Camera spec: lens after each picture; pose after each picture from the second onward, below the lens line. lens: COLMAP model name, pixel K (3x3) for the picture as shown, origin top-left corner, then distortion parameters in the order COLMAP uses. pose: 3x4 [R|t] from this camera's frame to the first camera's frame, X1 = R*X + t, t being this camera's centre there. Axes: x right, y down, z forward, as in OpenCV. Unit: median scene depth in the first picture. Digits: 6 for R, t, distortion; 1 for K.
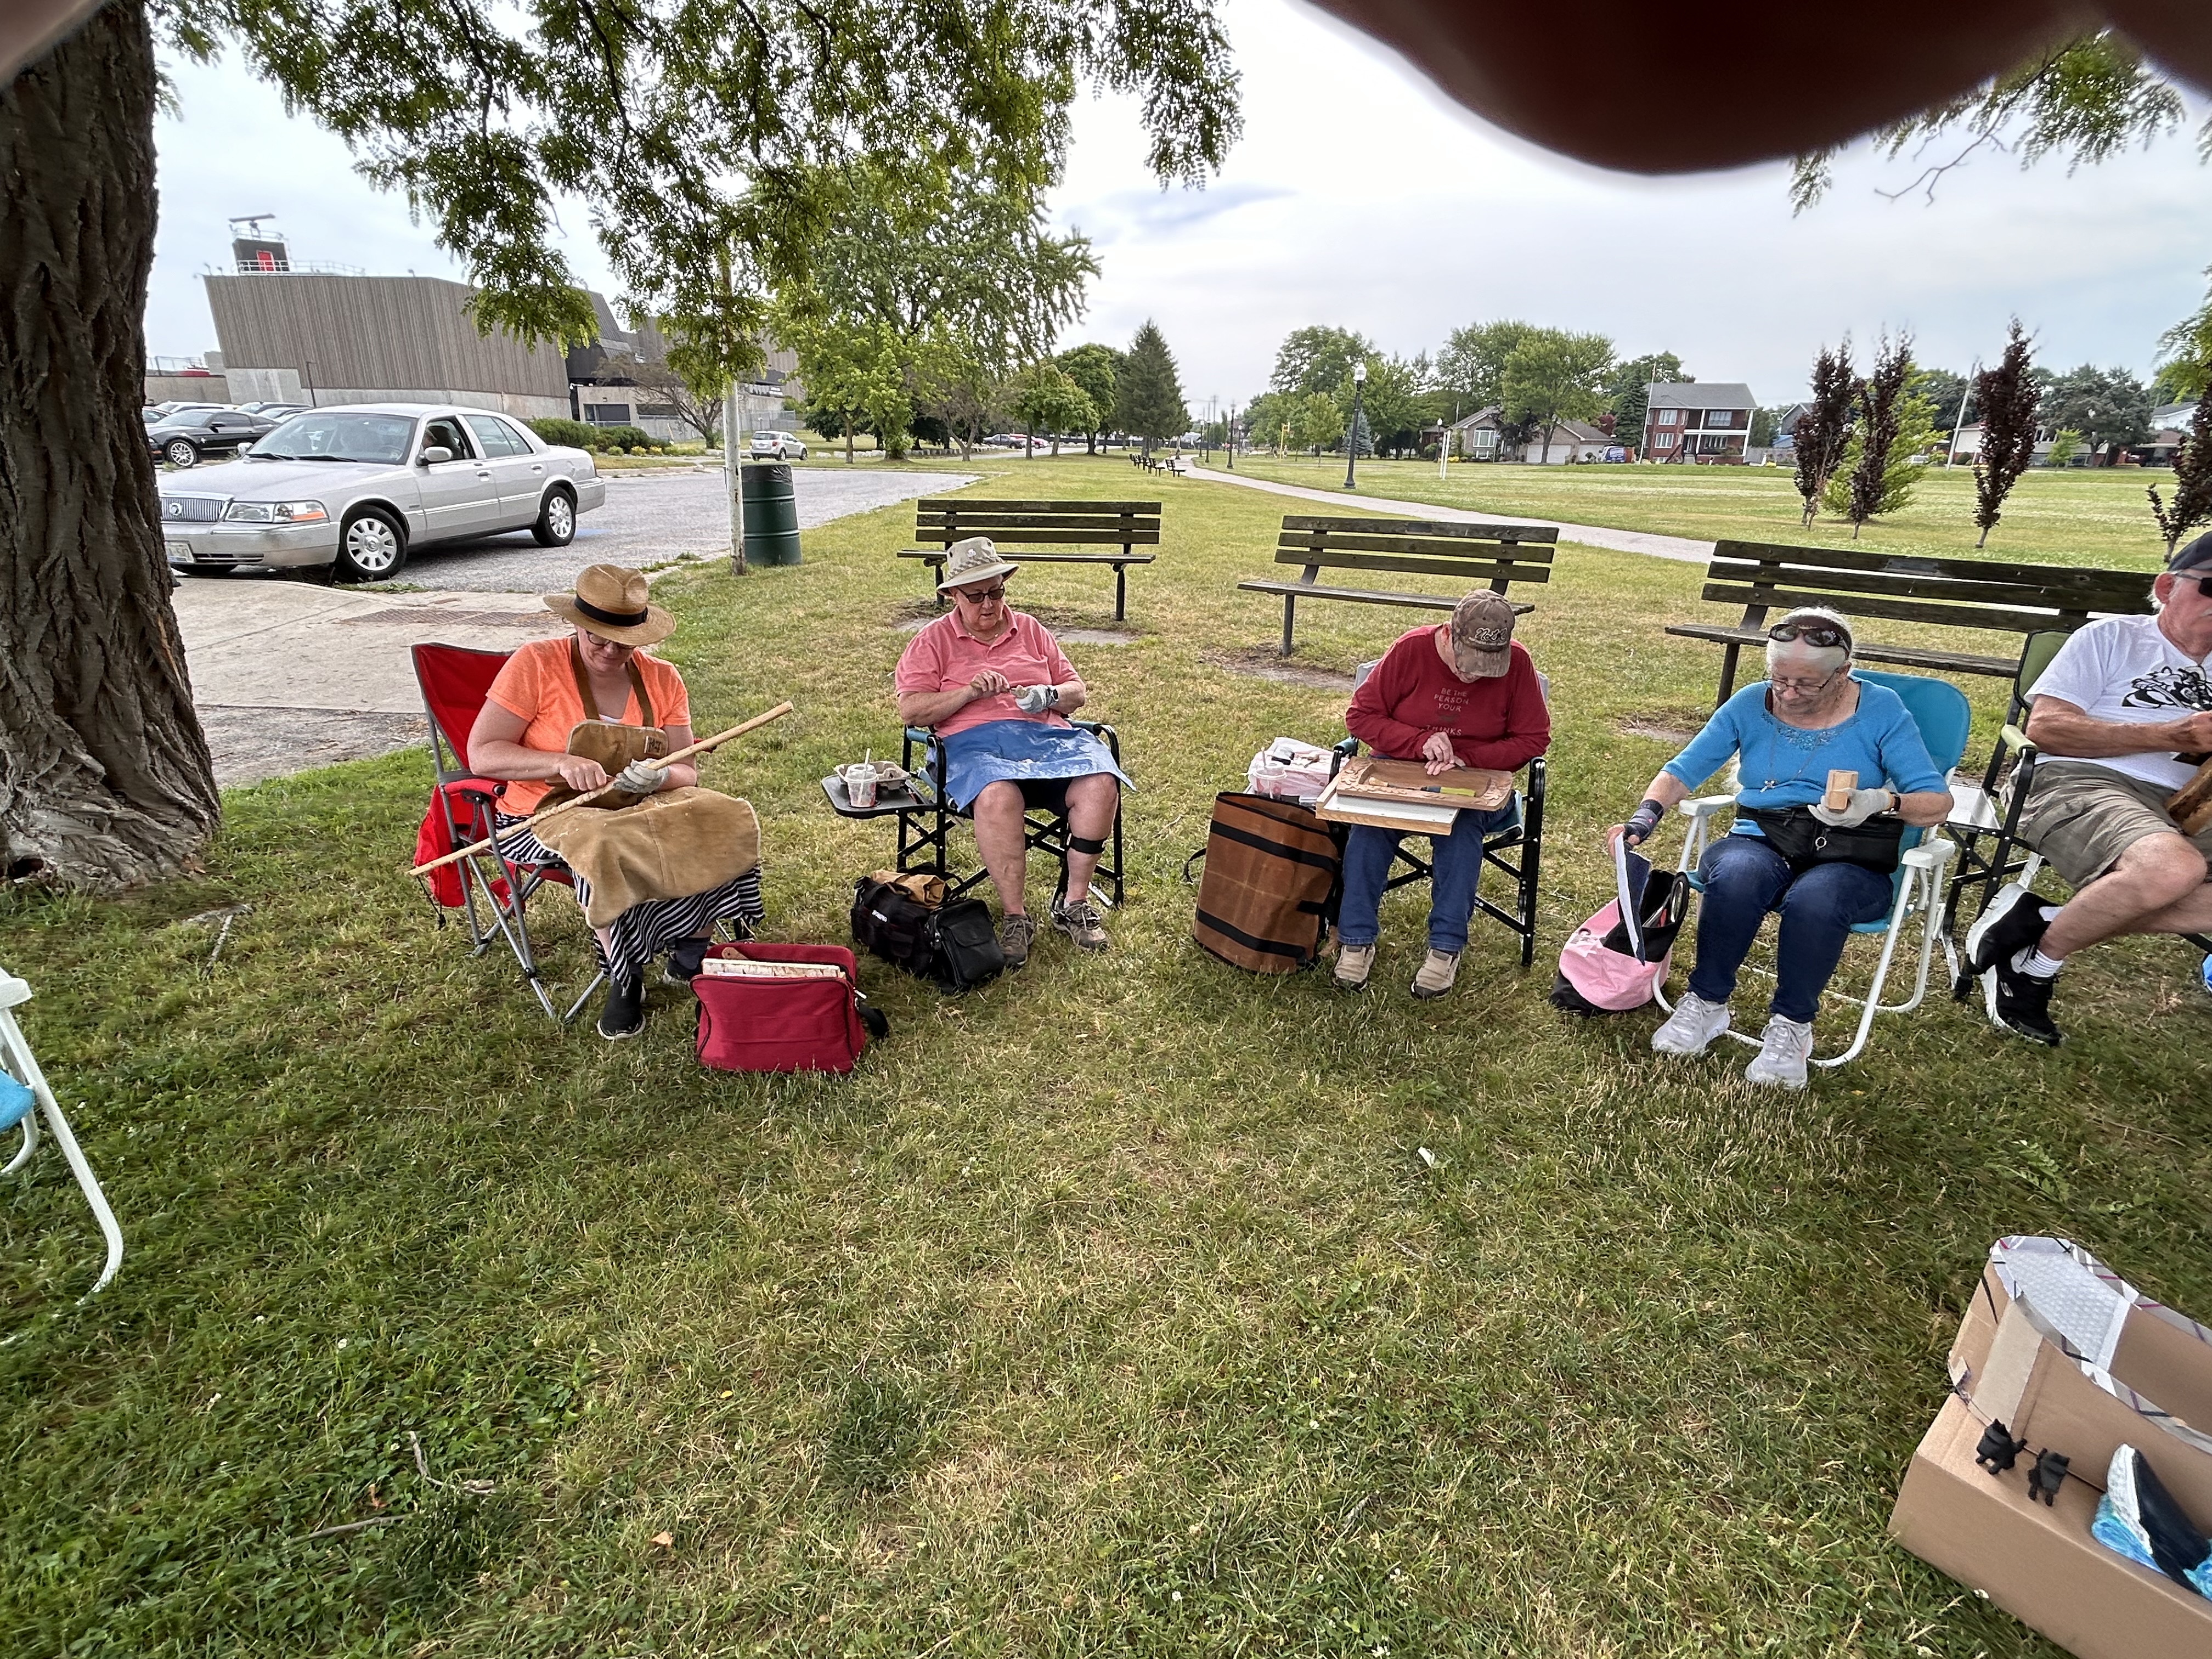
lens RADIAL K [[1123.6, 0, 1100.9], [0, 1123.6, 828.3], [0, 0, 1]] dist [0.001390, 0.001892]
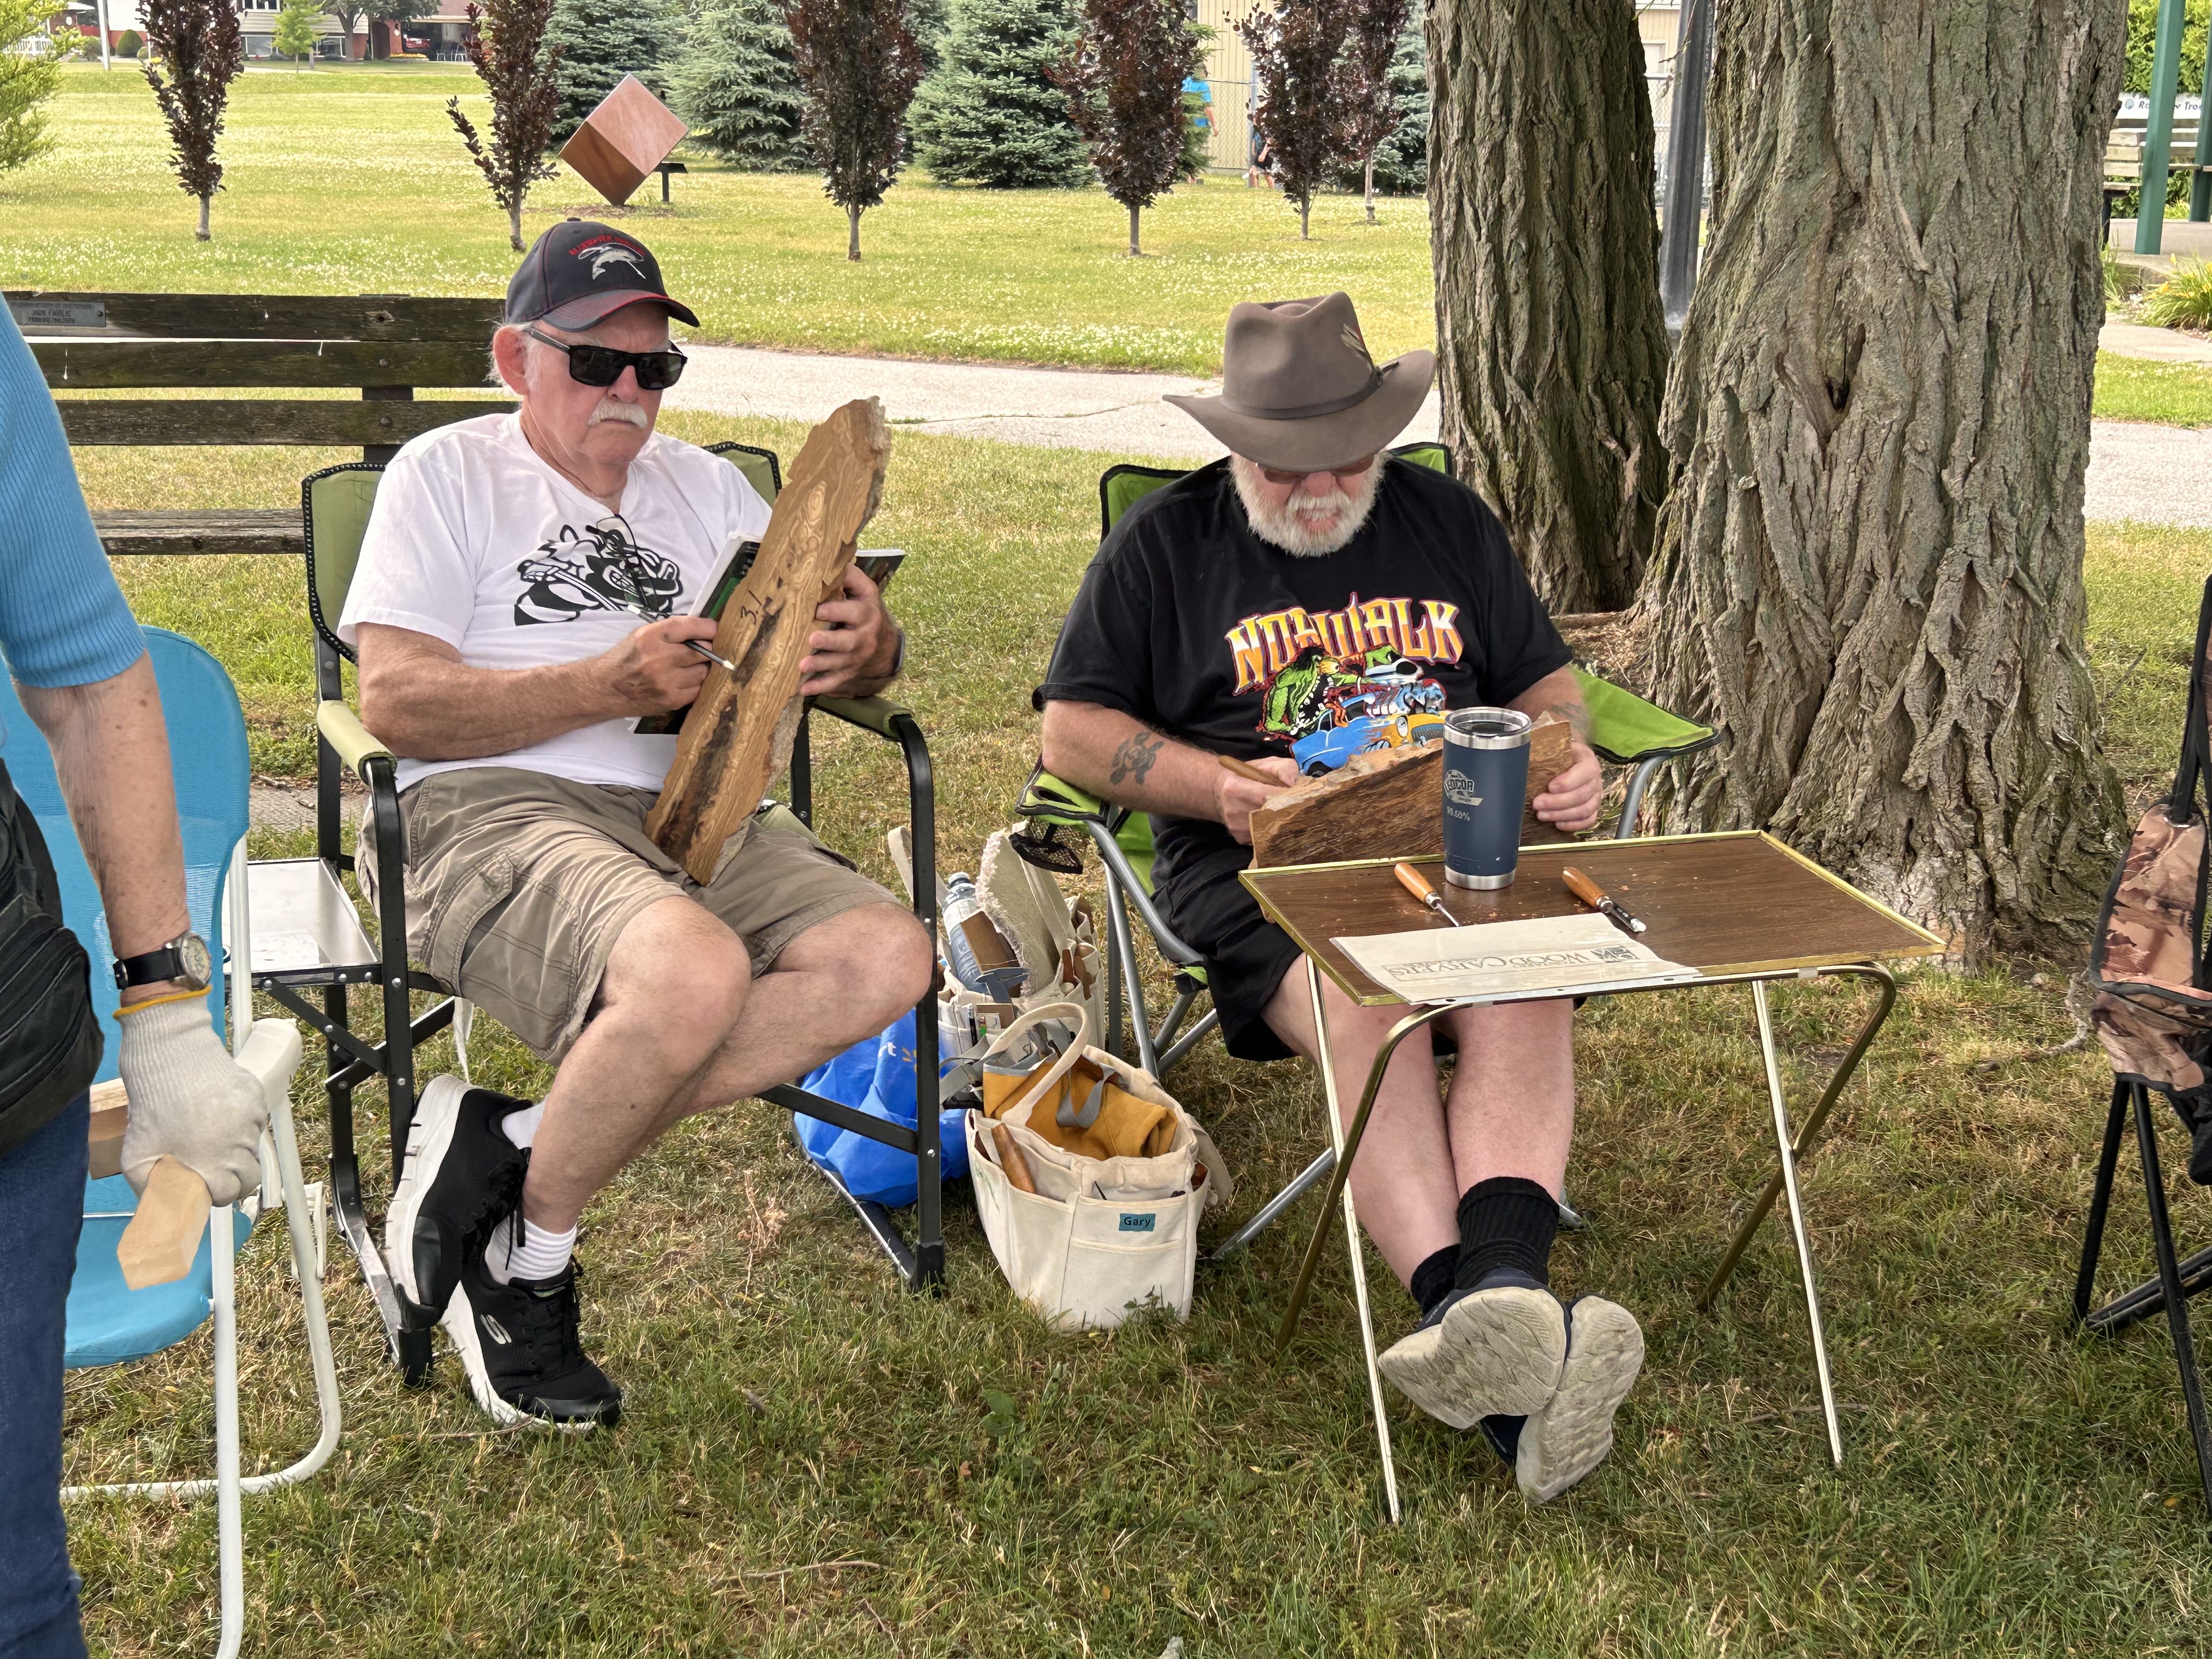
lens RADIAL K [[2899.7, 0, 1112.5], [0, 2899.7, 825.4], [0, 0, 1]] dist [0.035654, 0.000000]
pose [[0.586487, -0.215027, 0.780895, 0.140149], [0.259016, 0.963281, 0.070716, -0.052440], [-0.767427, 0.160790, 0.620647, 0.129553]]
